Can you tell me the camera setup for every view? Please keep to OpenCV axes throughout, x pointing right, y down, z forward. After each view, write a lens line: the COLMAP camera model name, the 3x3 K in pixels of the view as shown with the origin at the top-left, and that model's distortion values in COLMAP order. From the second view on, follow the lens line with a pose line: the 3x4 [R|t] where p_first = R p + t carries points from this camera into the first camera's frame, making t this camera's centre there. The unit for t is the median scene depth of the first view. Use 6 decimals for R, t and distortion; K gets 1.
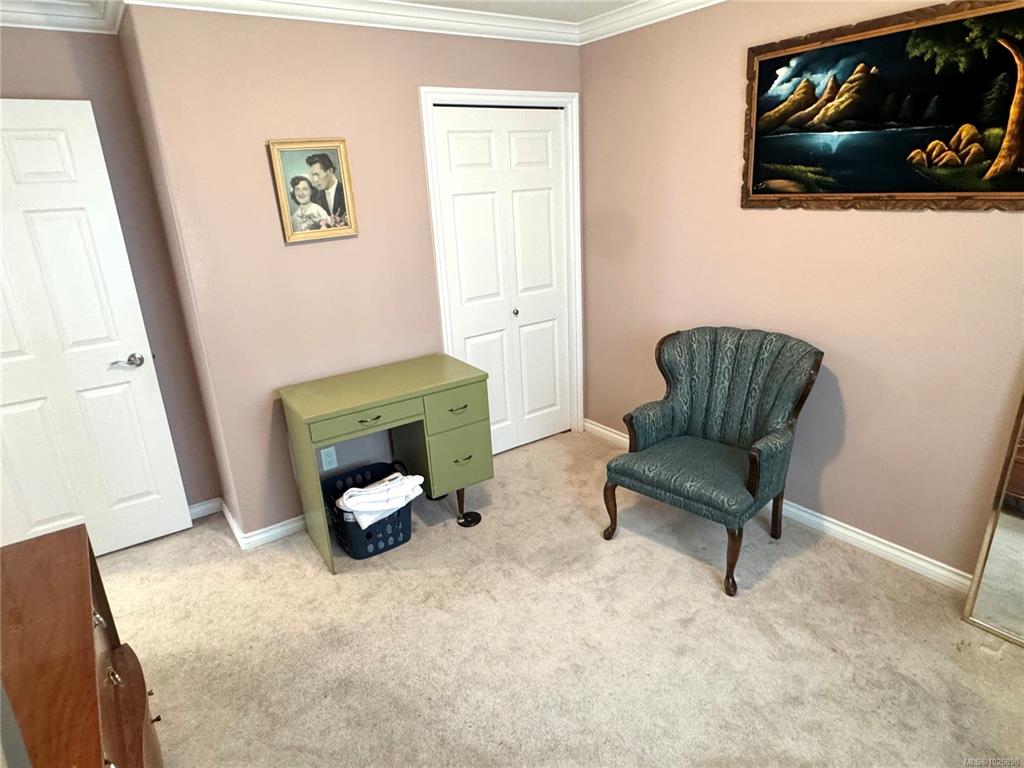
lens RADIAL K [[599.1, 0, 512.5], [0, 599.1, 384.0], [0, 0, 1]] dist [-0.000597, -0.004071]
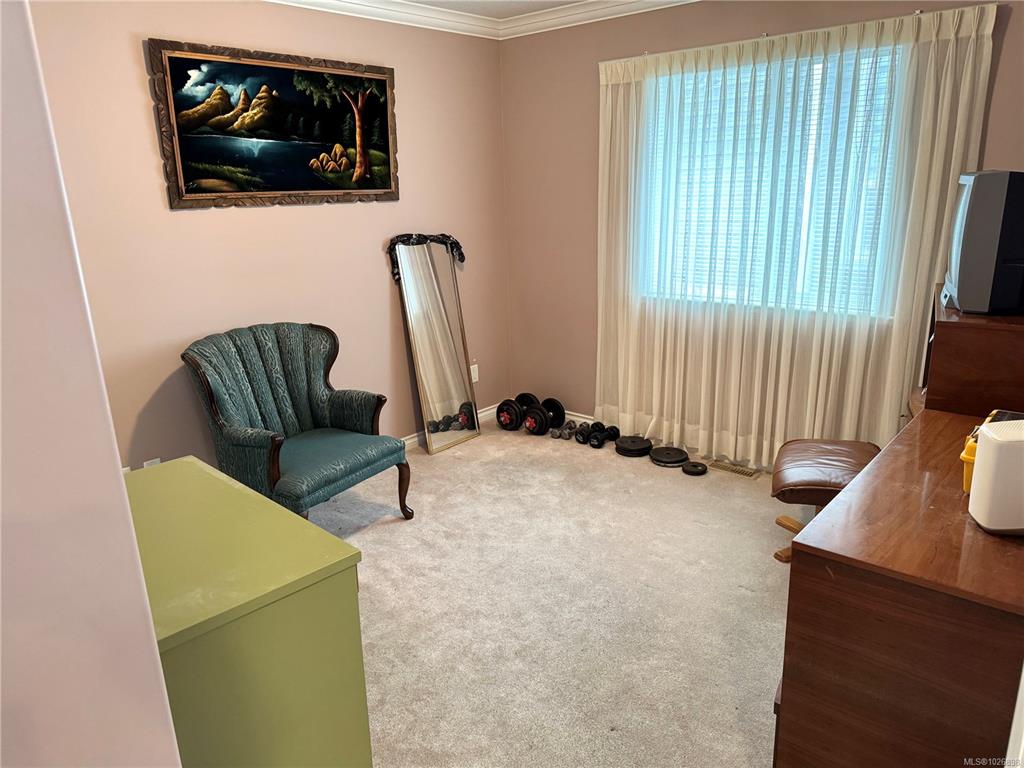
lens RADIAL K [[723.5, 0, 512.1], [0, 723.5, 381.3], [0, 0, 1]] dist [0.073727, -0.092575]
pose [[-0.227092, -0.198051, 0.953523, -1.009457], [0.355573, 0.894648, 0.270506, -0.209115], [-0.906640, 0.400477, -0.132746, 0.926319]]
